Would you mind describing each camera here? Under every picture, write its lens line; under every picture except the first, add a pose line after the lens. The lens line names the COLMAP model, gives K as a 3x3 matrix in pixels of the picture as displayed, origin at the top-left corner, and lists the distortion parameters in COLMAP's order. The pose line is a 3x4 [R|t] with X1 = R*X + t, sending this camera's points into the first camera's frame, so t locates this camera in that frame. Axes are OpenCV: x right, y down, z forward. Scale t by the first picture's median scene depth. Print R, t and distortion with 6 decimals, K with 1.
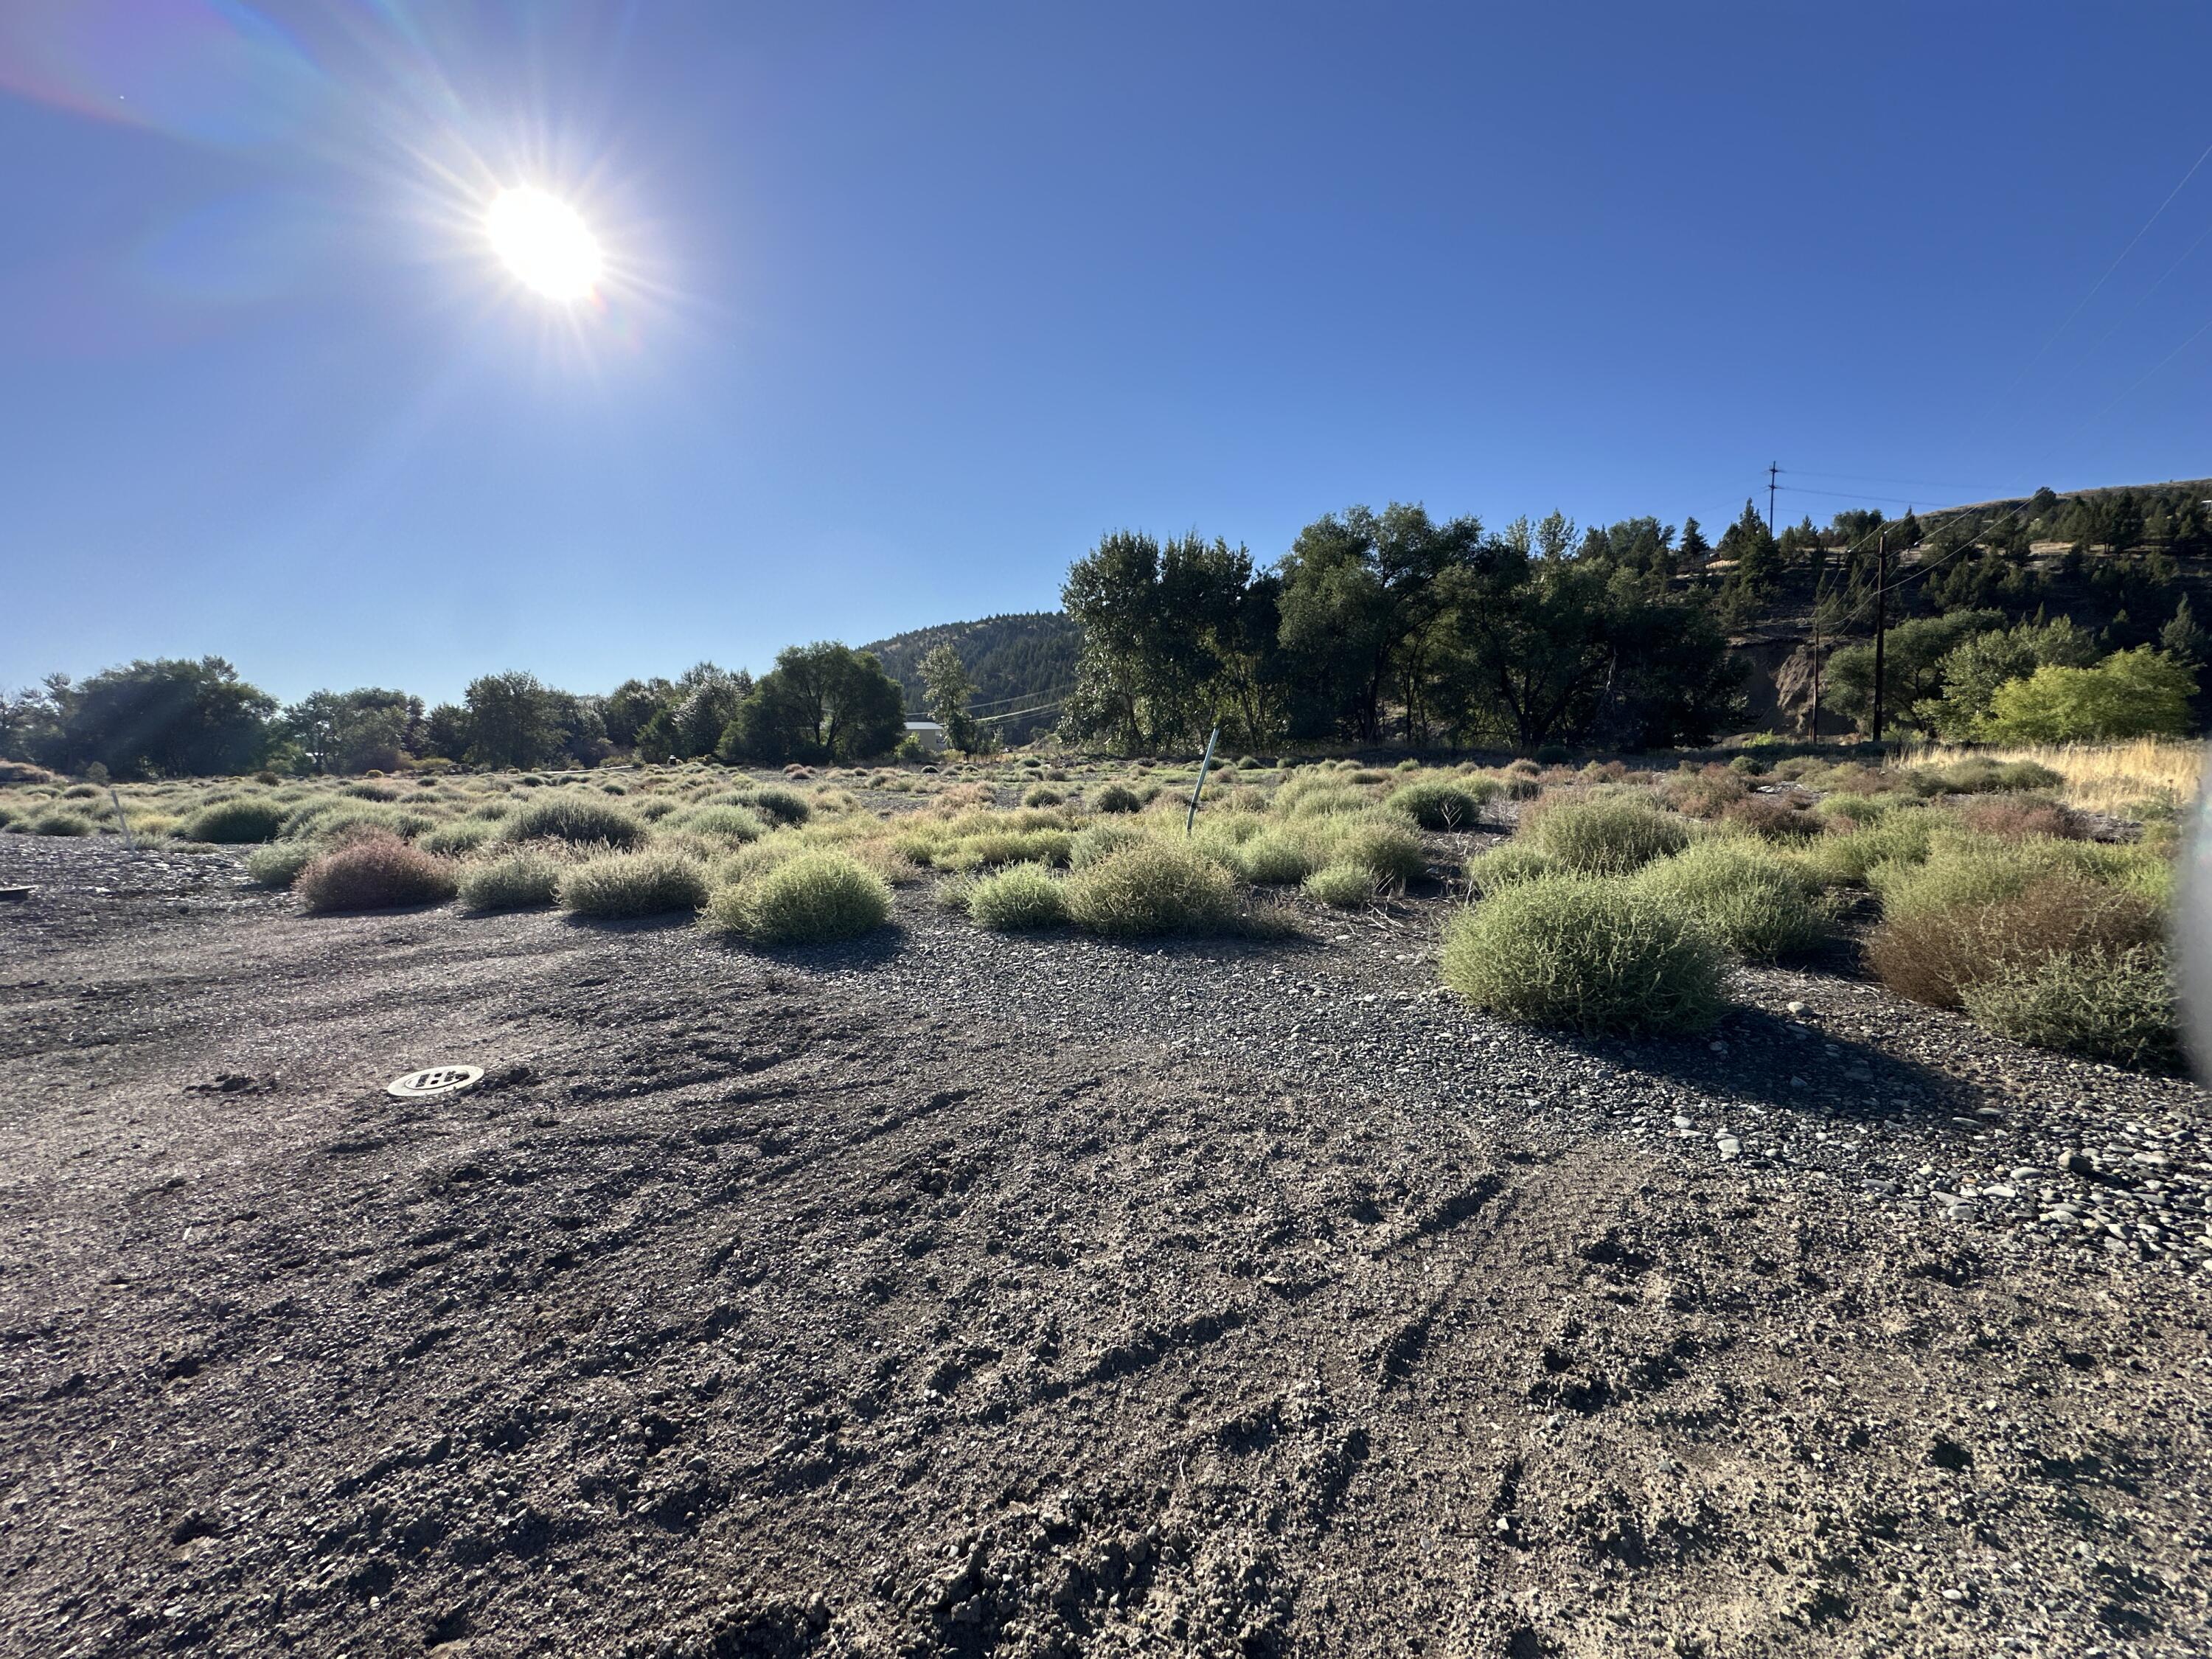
lens RADIAL K [[876.7, 0, 1105.7], [0, 876.7, 824.4], [0, 0, 1]] dist [-0.003212, 0.000533]
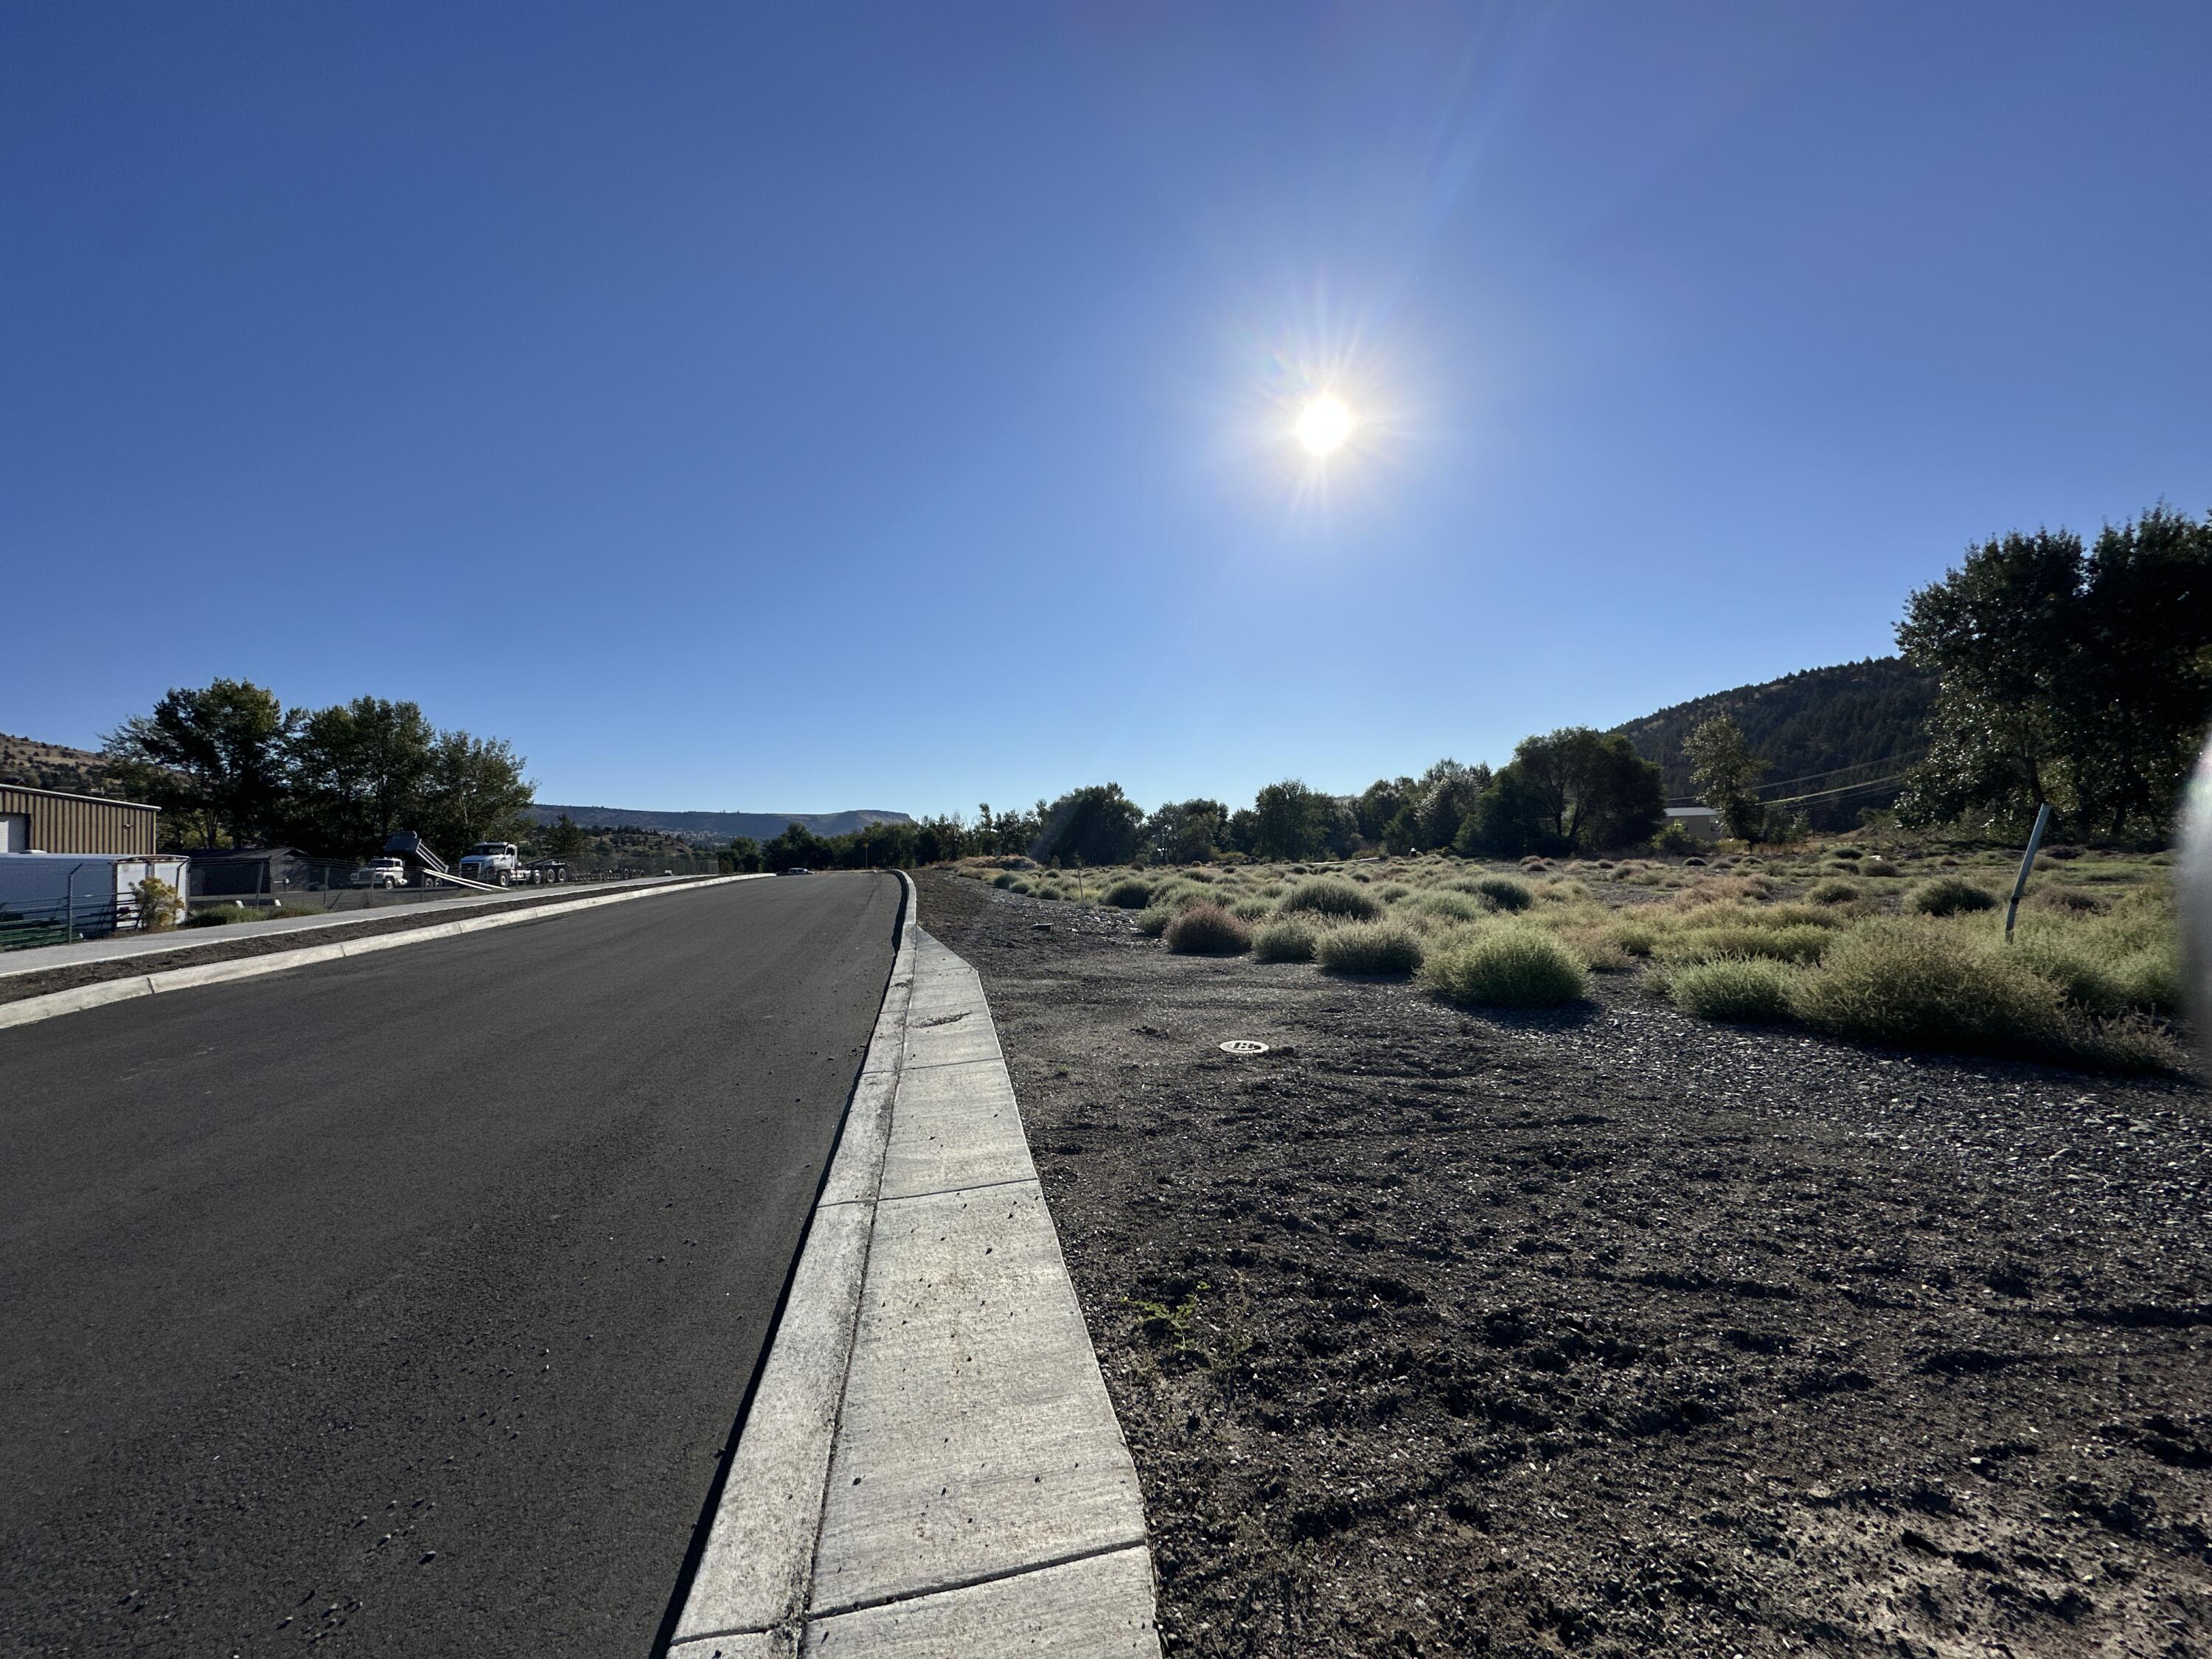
lens RADIAL K [[876.7, 0, 1105.7], [0, 876.7, 824.4], [0, 0, 1]] dist [-0.003212, 0.000533]
pose [[0.698695, -0.027637, -0.714886, 0.063451], [-0.047716, 0.995228, -0.085111, 0.011190], [0.713827, 0.093578, 0.694042, -0.097682]]
